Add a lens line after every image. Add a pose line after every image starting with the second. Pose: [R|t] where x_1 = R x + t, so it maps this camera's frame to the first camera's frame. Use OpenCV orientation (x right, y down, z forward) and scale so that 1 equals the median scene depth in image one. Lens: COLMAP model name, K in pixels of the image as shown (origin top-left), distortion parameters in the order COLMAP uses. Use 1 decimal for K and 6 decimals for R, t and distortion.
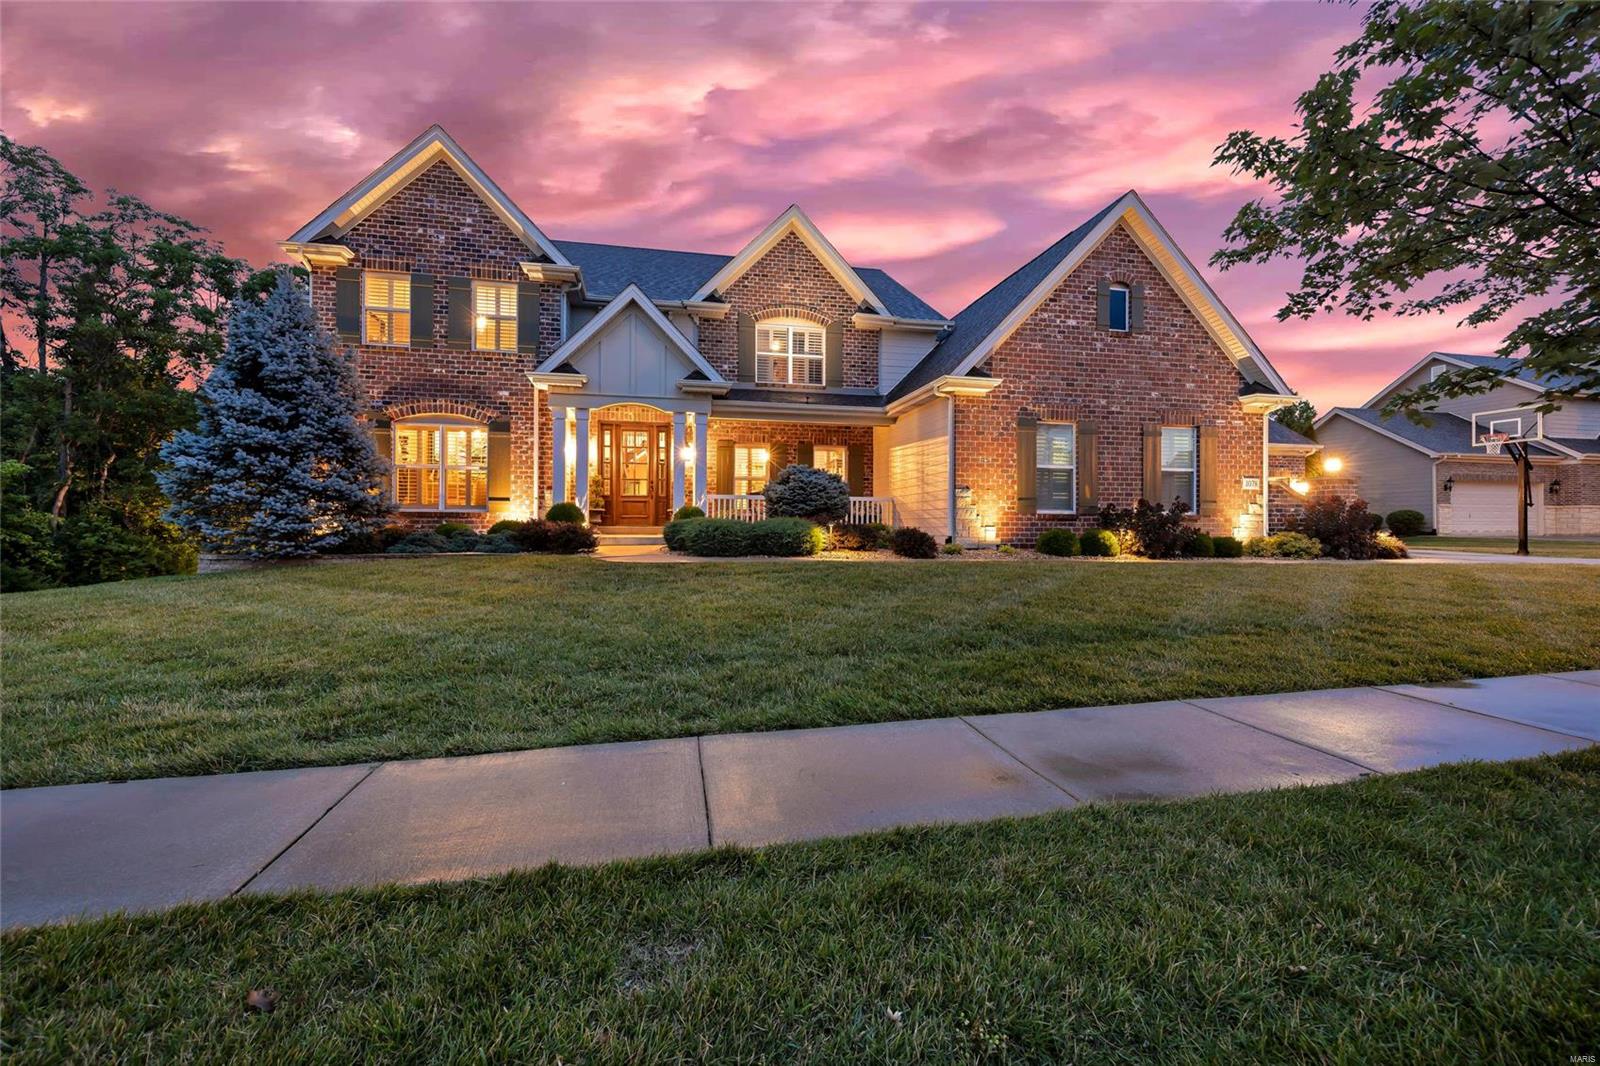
lens RADIAL K [[630.5, 0, 801.3], [0, 630.5, 527.5], [0, 0, 1]] dist [-0.002134, 0.000132]
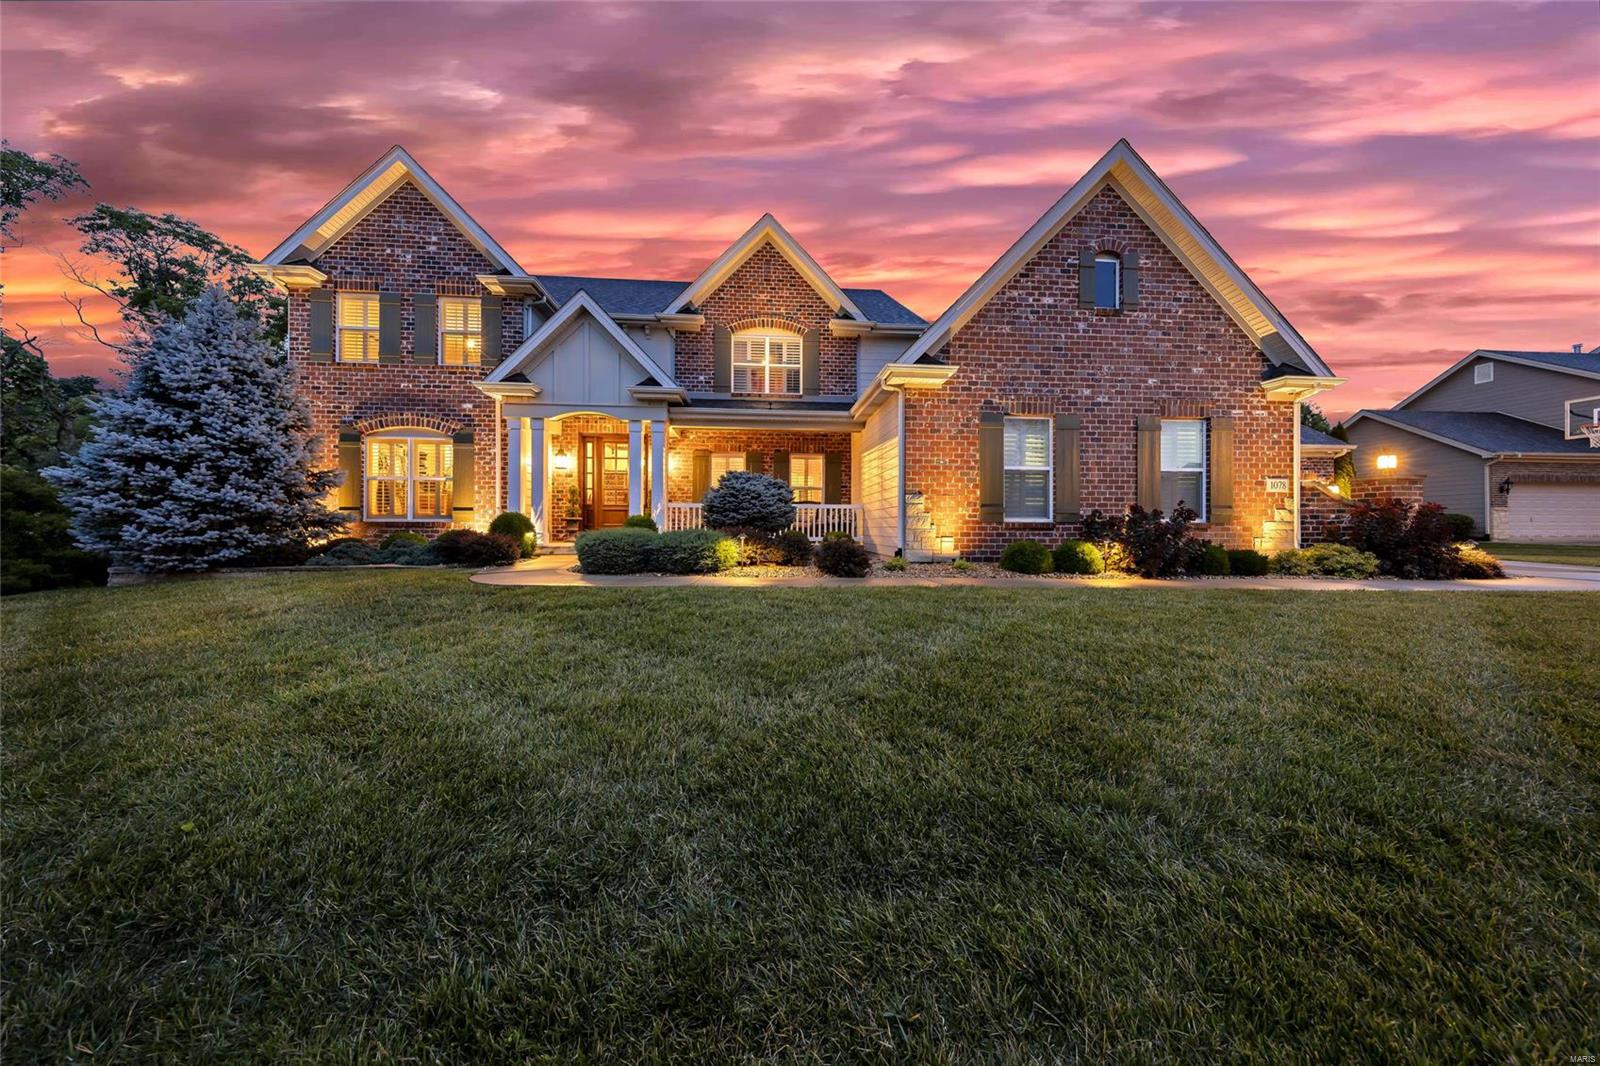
lens RADIAL K [[502.0, 0, 797.9], [0, 502.0, 529.6], [0, 0, 1]] dist [0.001585, -0.000104]
pose [[0.992220, -0.001038, -0.124494, 0.166672], [0.001066, 0.999999, 0.000159, -0.011559], [0.124494, -0.000290, 0.992220, 0.260803]]
